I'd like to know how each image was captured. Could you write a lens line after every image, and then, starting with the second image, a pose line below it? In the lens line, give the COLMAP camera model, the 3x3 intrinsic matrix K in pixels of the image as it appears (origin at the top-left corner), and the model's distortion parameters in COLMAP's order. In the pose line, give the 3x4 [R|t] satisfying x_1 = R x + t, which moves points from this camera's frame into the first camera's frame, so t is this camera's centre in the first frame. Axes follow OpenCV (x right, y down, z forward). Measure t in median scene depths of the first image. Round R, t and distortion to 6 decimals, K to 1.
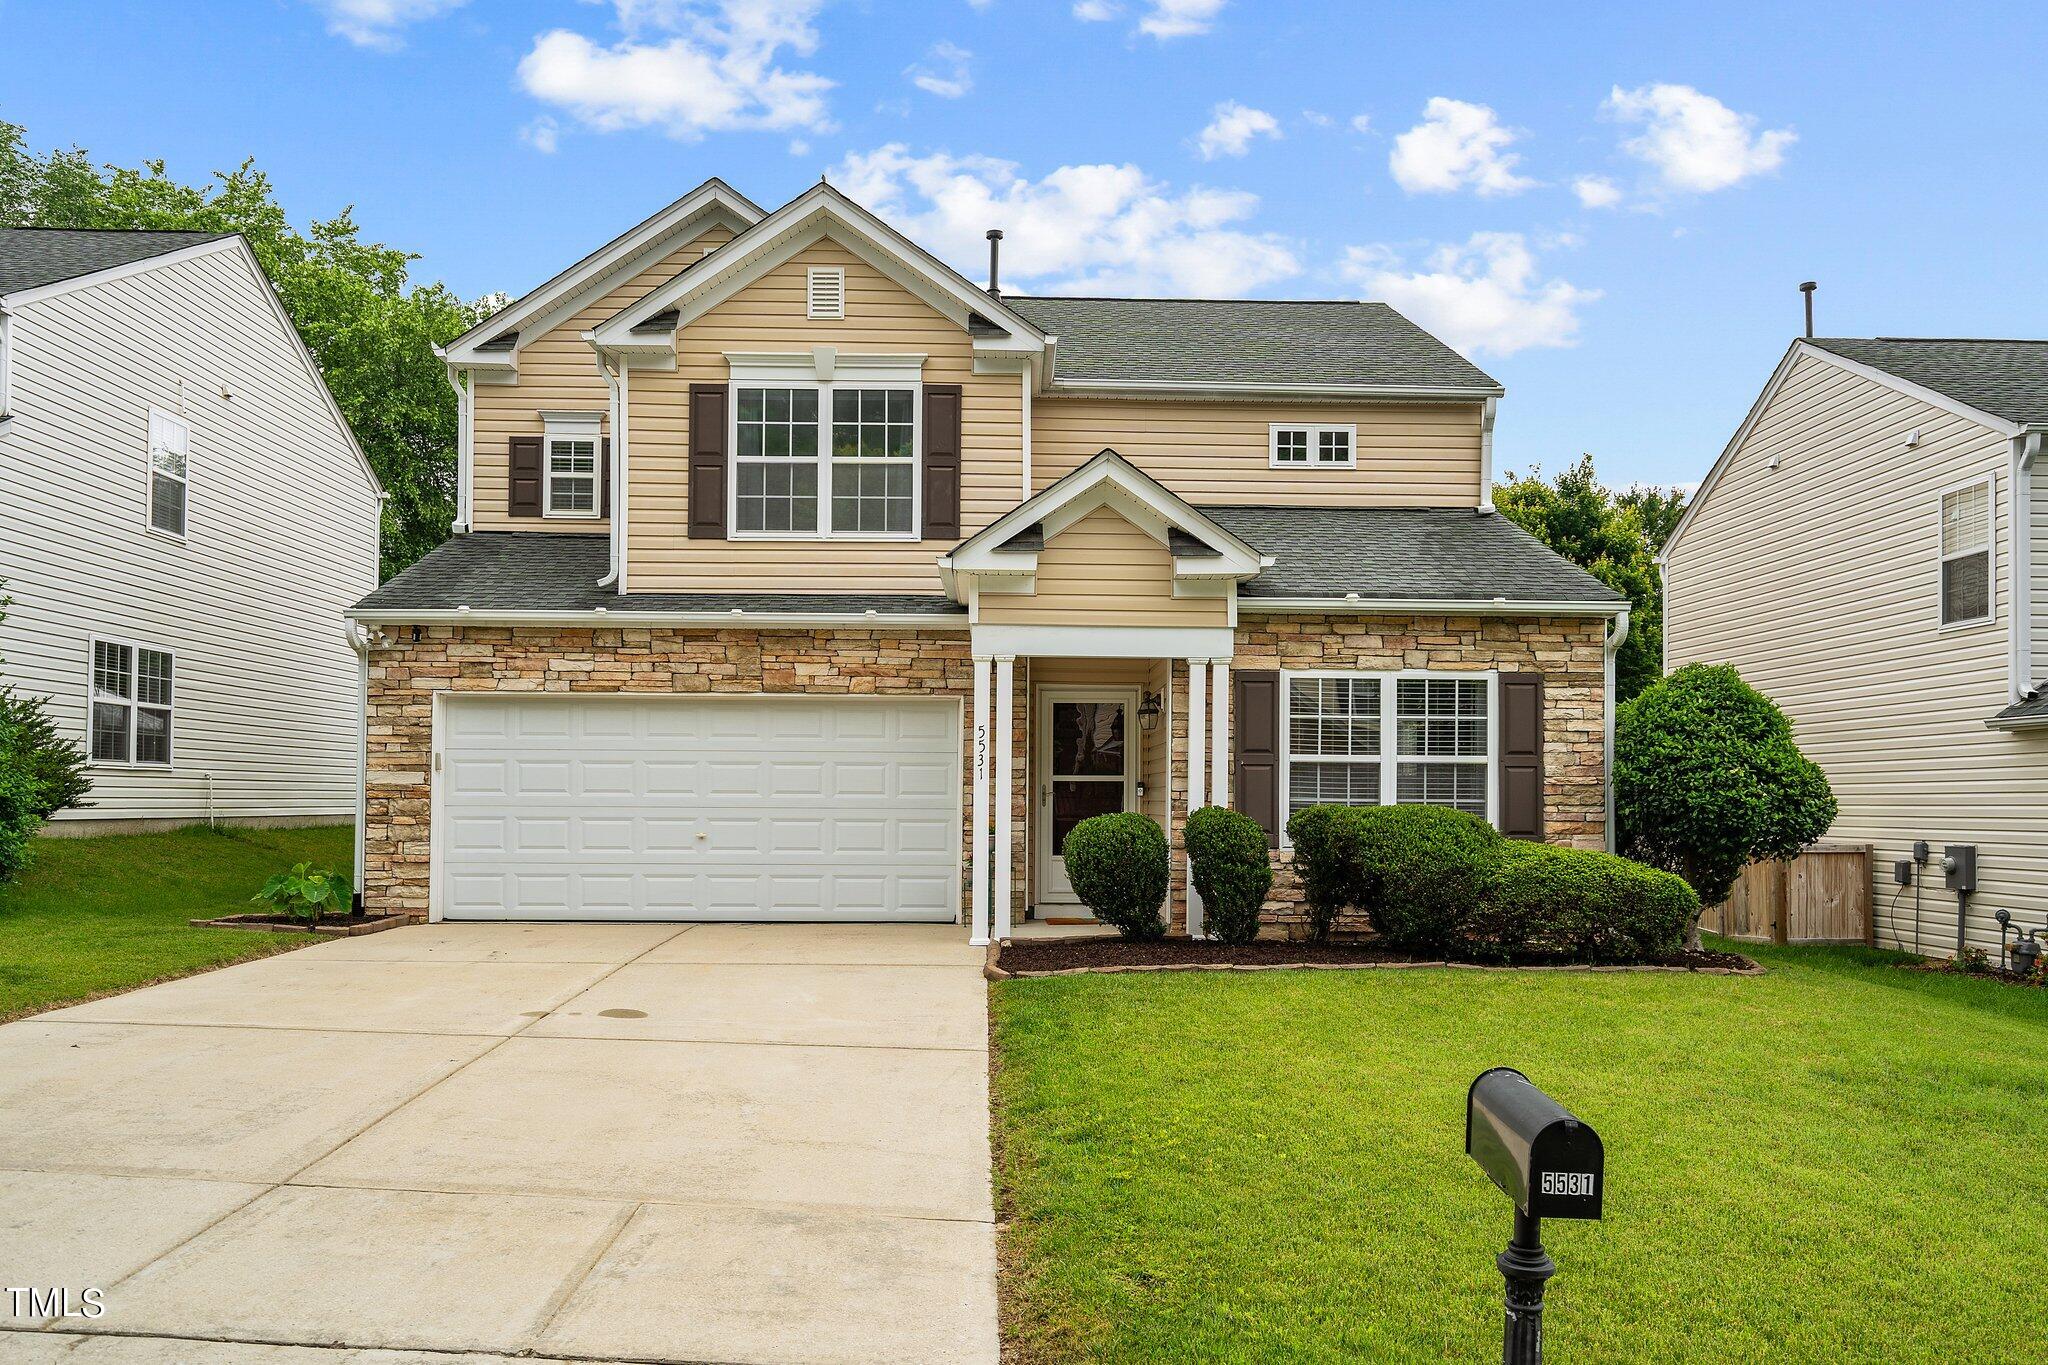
lens RADIAL K [[1533.4, 0, 1016.7], [0, 1533.4, 766.0], [0, 0, 1]] dist [0.006629, -0.002270]
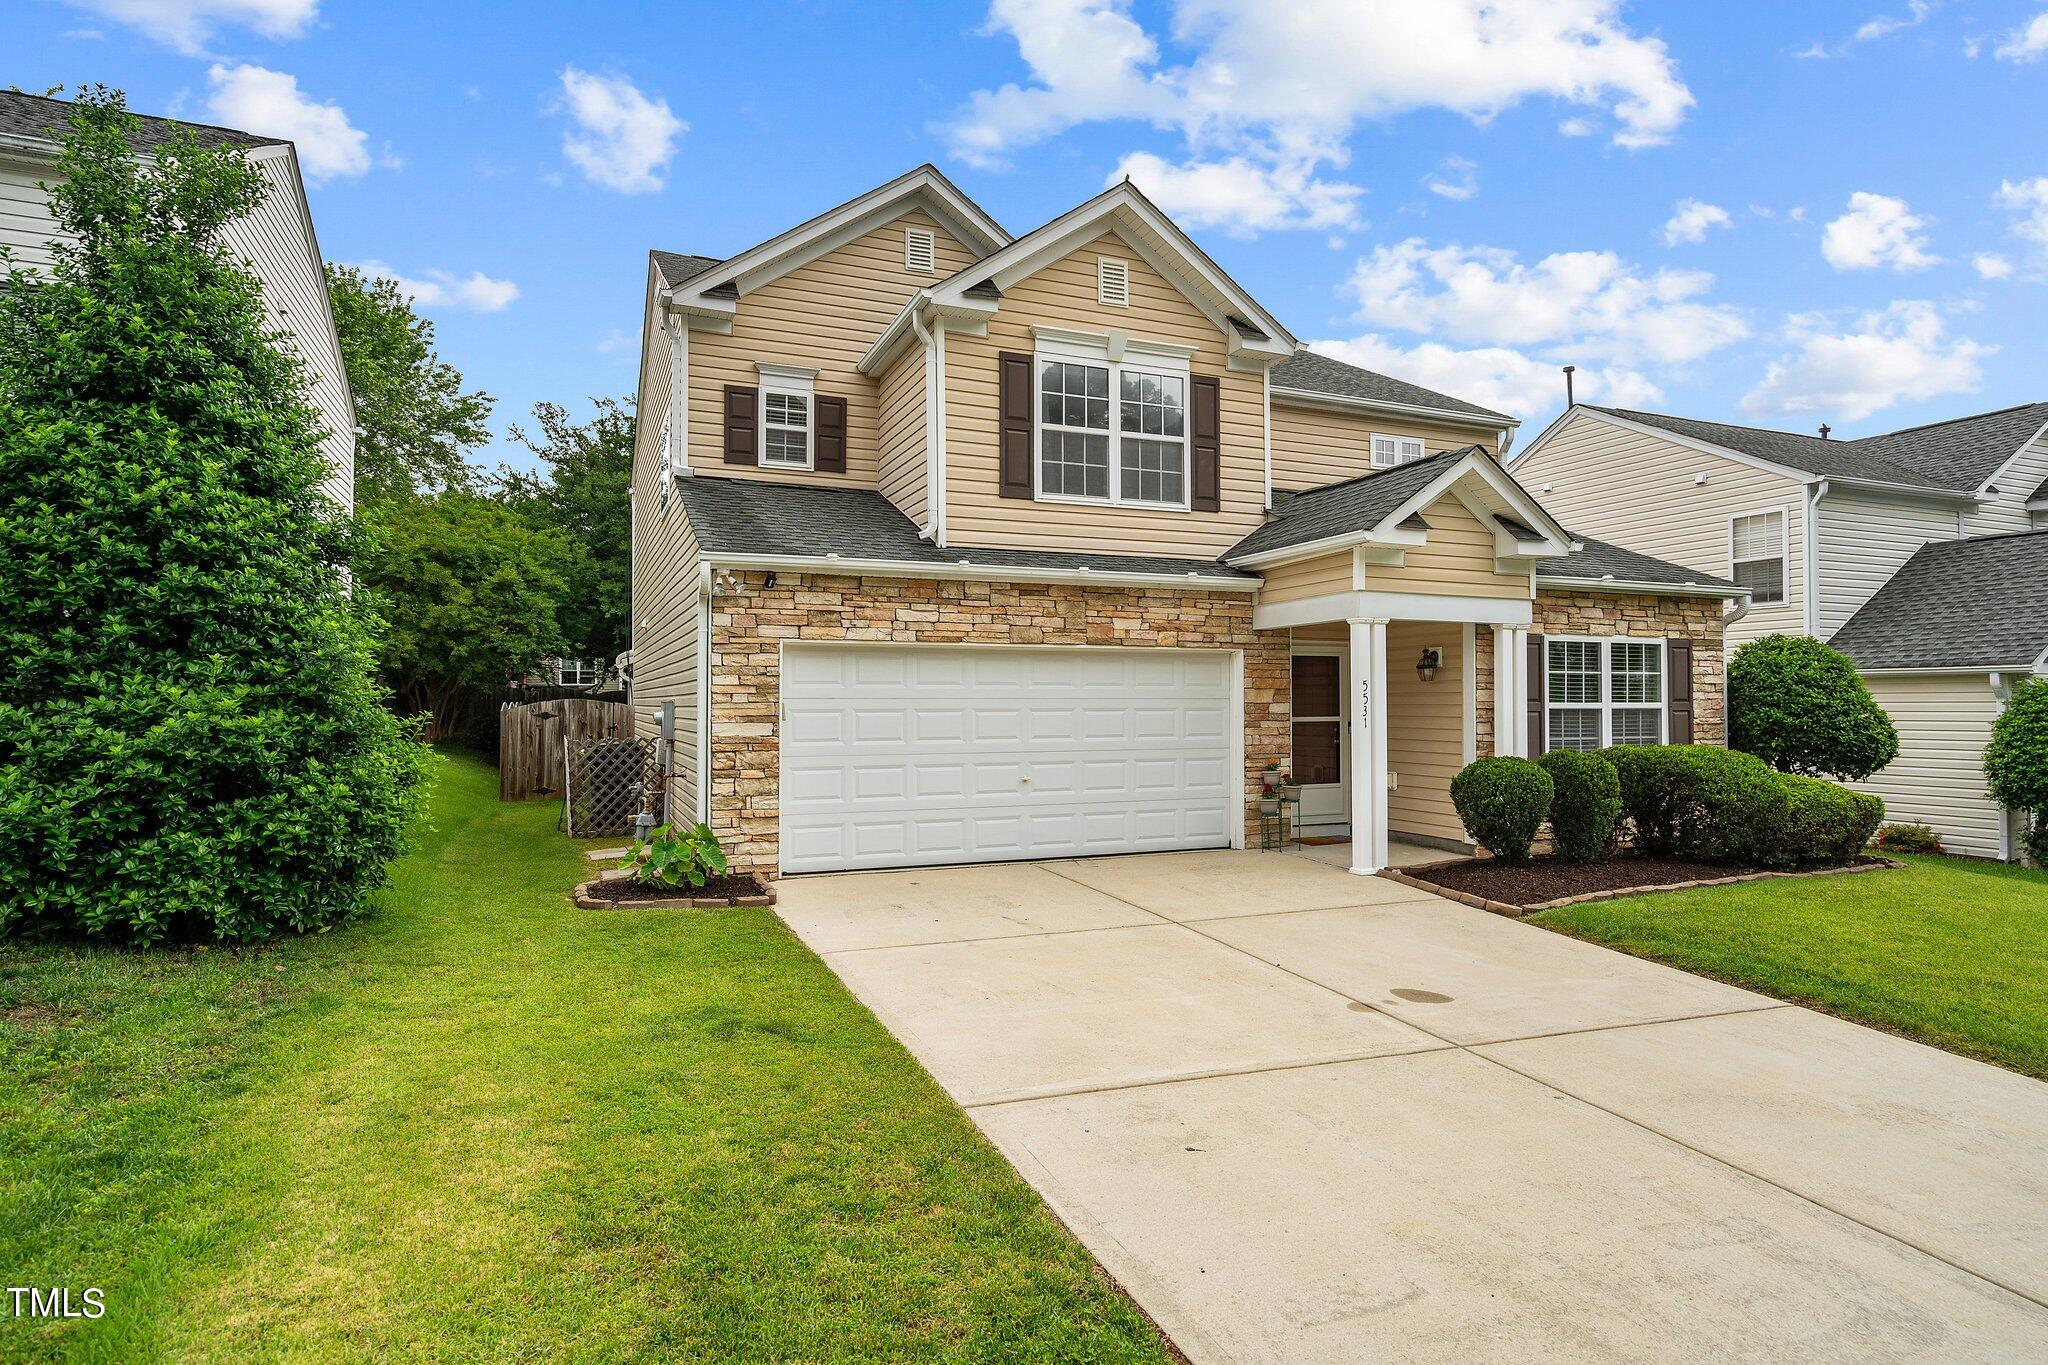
lens RADIAL K [[1115.6, 0, 1024.0], [0, 1115.6, 682.5], [0, 0, 1]] dist [-0.003363, -0.000578]
pose [[0.929458, -0.000722, 0.368928, -0.497400], [-0.000106, 0.999998, 0.002224, -0.023225], [-0.368929, -0.002106, 0.929455, 0.288412]]
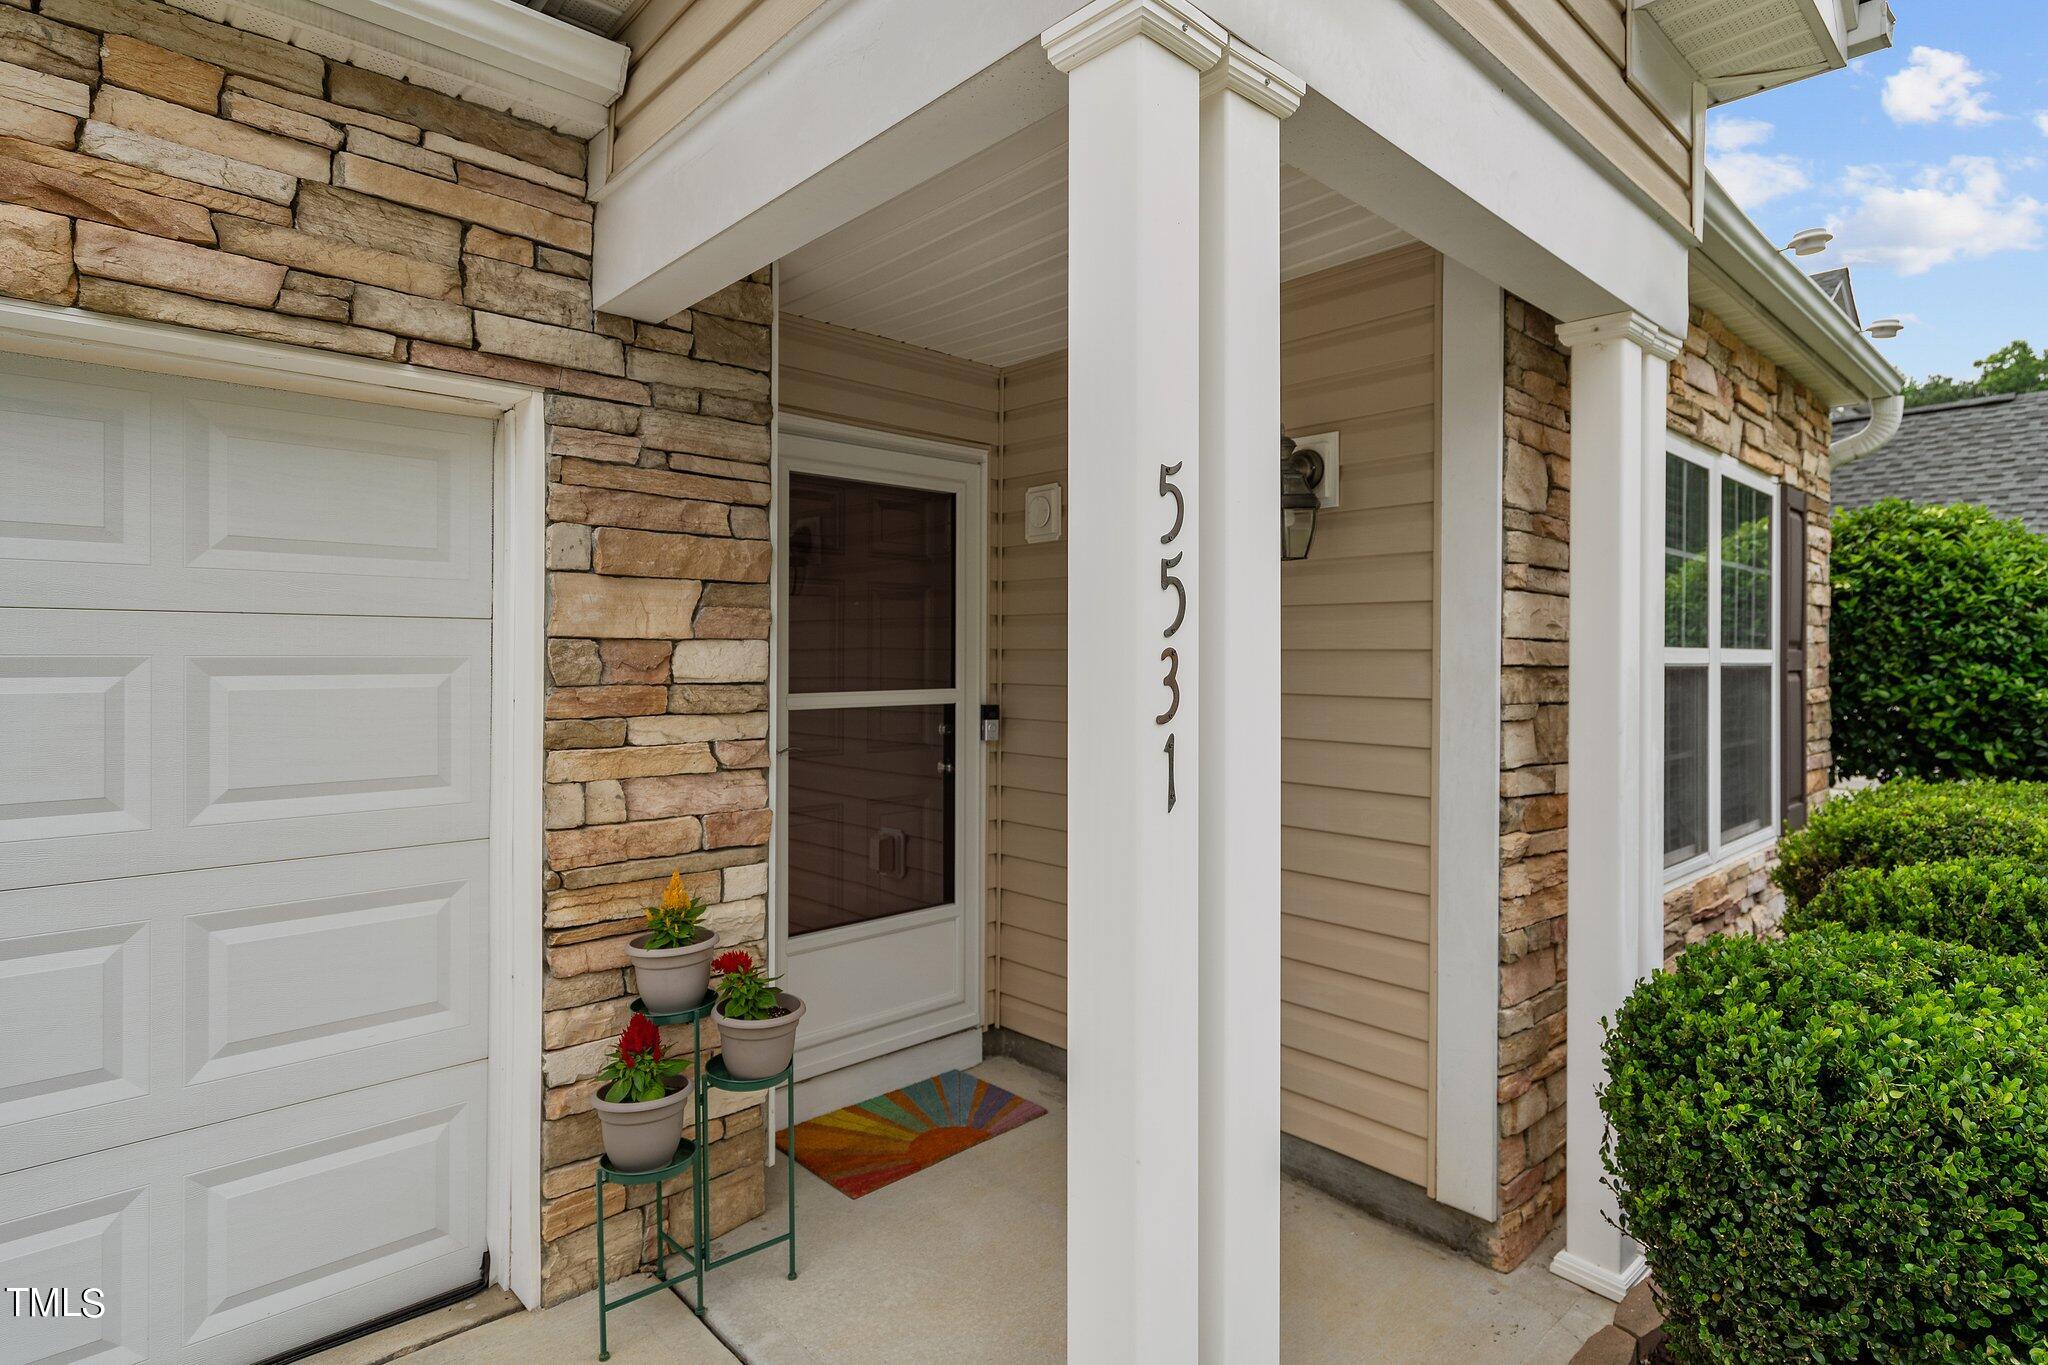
lens RADIAL K [[1061.6, 0, 1022.9], [0, 1061.6, 657.7], [0, 0, 1]] dist [0.001105, 0.000228]
pose [[0.743659, -0.004847, 0.668542, -0.093359], [-0.013501, 0.999661, 0.022266, -0.007635], [-0.668423, -0.025584, 0.743341, 0.823044]]
